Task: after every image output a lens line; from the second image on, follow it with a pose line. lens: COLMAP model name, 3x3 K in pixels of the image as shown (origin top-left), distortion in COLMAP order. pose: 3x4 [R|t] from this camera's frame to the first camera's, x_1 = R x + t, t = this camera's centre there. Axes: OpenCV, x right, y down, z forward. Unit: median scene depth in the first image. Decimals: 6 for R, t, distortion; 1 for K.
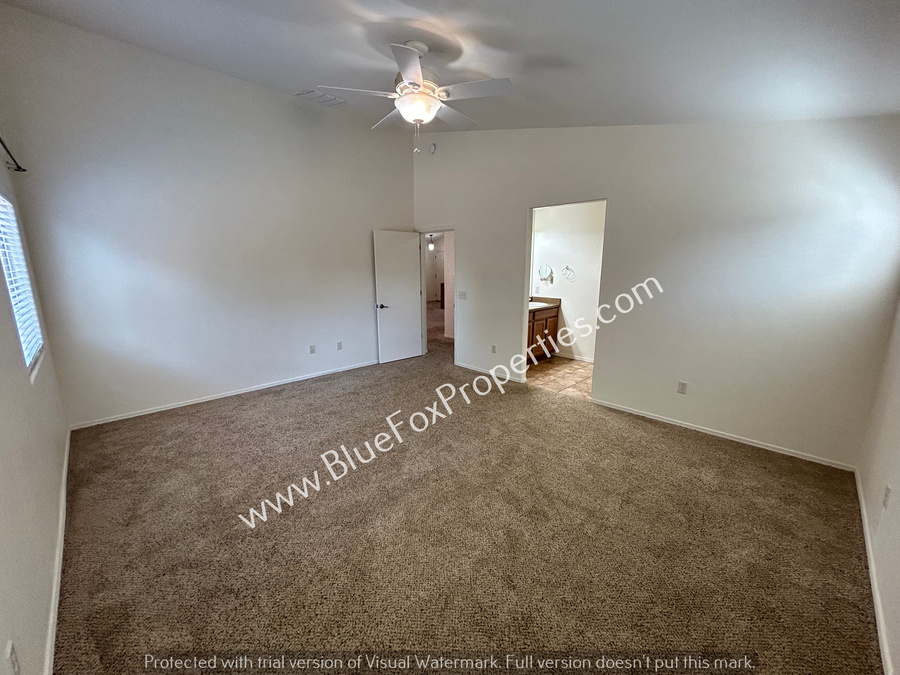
lens RADIAL K [[365.0, 0, 450.0], [0, 365.0, 337.5], [0, 0, 1]] dist [0.000050, -0.000336]
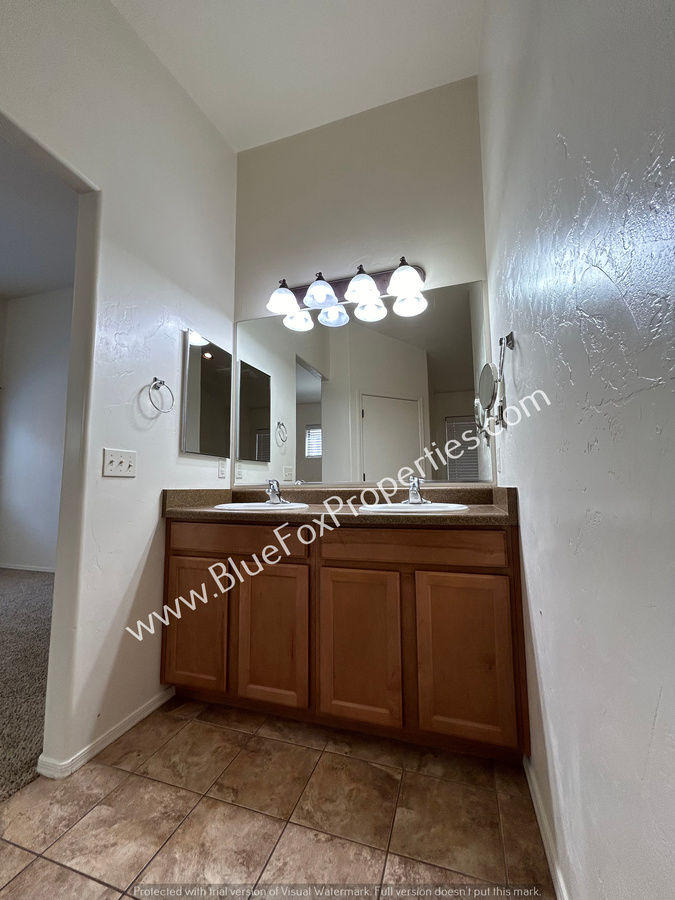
lens RADIAL K [[365.0, 0, 337.5], [0, 365.0, 450.0], [0, 0, 1]] dist [0.000050, -0.000336]
pose [[0.458638, -0.091101, -0.883941, 0.446225], [-0.166817, 0.968220, -0.186341, -0.071918], [0.872825, 0.232919, 0.428865, 0.820475]]
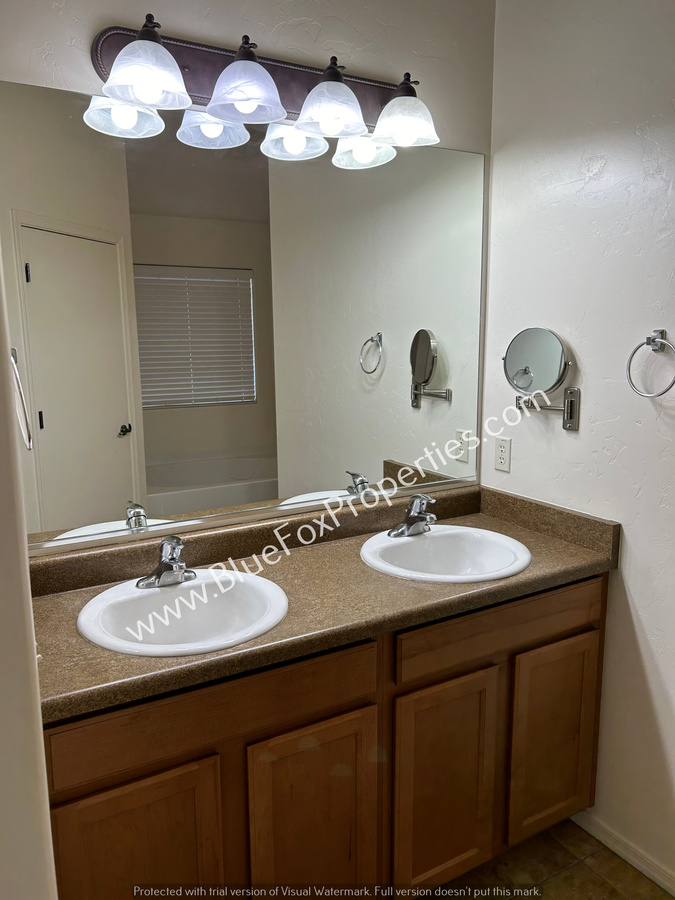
lens RADIAL K [[673.6, 0, 338.8], [0, 673.6, 441.4], [0, 0, 1]] dist [0.000531, -0.000644]
pose [[0.965972, 0.031674, -0.256700, 0.256812], [-0.041152, 0.998652, -0.031635, -0.130028], [0.255352, 0.041123, 0.965973, 0.672568]]
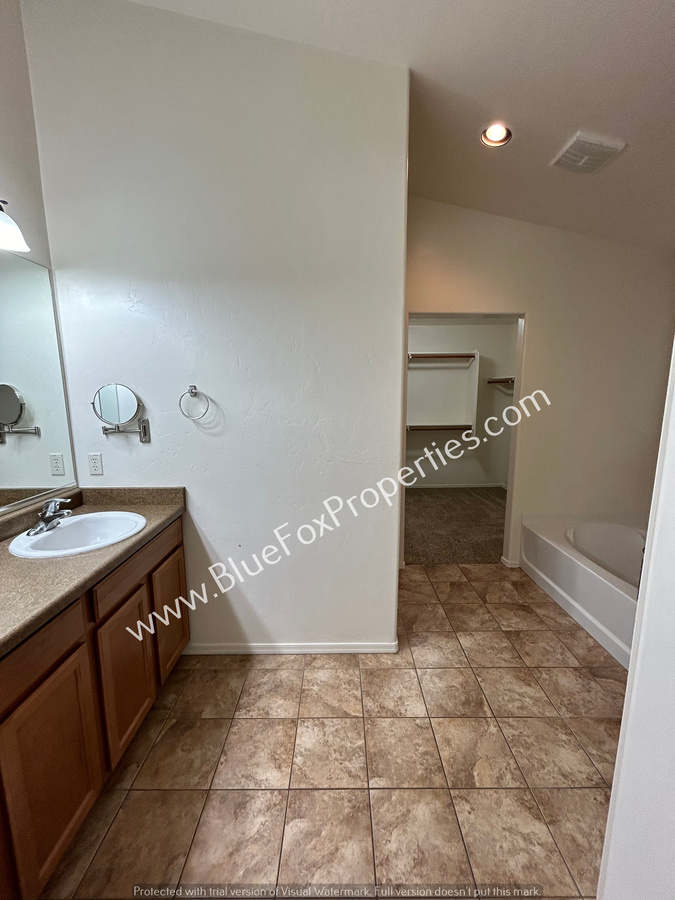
lens RADIAL K [[365.0, 0, 337.5], [0, 365.0, 450.0], [0, 0, 1]] dist [0.000050, -0.000336]
pose [[0.699121, -0.116471, 0.705453, 0.176916], [0.148065, 0.988840, 0.016523, -0.124985], [-0.699504, 0.092902, 0.708564, 0.681802]]
